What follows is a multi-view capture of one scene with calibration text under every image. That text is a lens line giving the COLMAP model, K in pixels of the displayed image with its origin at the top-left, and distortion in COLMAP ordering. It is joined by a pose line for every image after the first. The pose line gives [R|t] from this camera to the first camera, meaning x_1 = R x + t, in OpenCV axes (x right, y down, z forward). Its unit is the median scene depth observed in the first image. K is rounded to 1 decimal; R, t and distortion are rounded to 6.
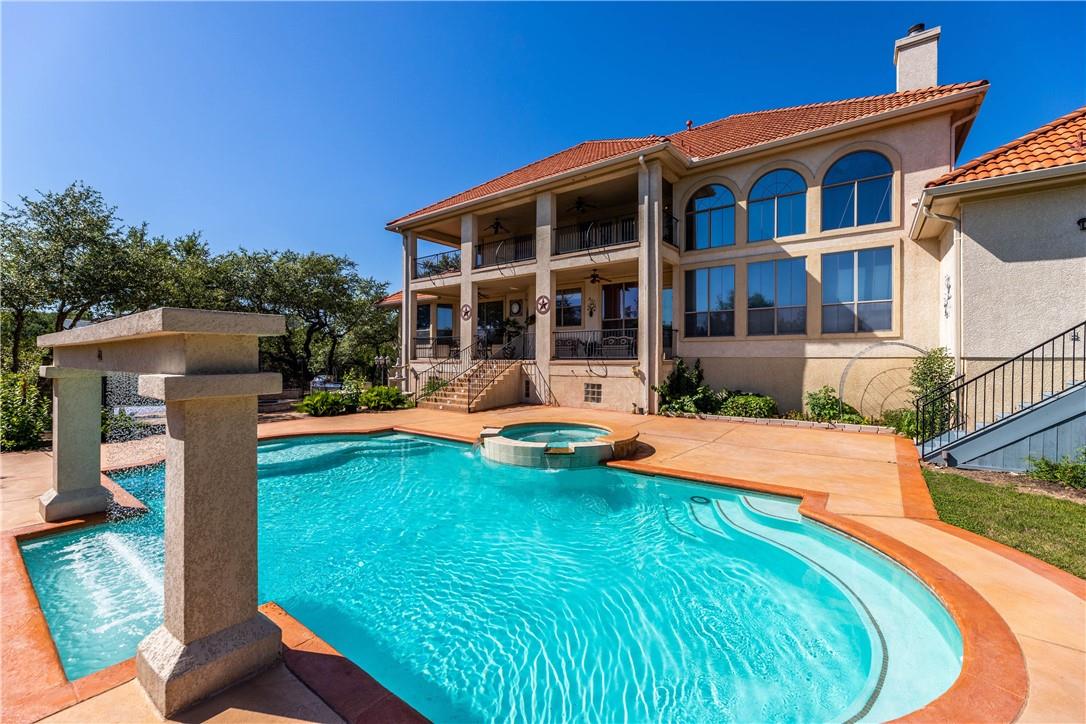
lens RADIAL K [[443.0, 0, 540.1], [0, 443.0, 362.8], [0, 0, 1]] dist [-0.001747, -0.000489]
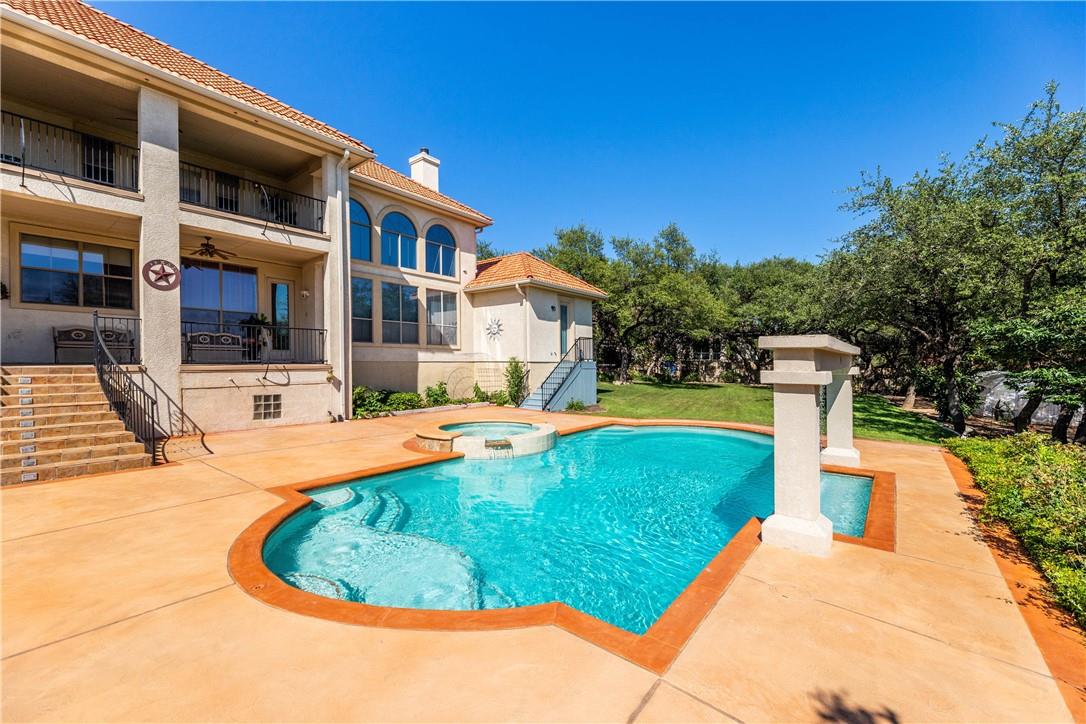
lens RADIAL K [[443.0, 0, 535.3], [0, 443.0, 364.8], [0, 0, 1]] dist [-0.001747, -0.000489]
pose [[0.045232, -0.001582, 0.998975, -0.688855], [0.017525, 0.999846, 0.000790, 0.002549], [-0.998823, 0.017471, 0.045253, 0.543805]]
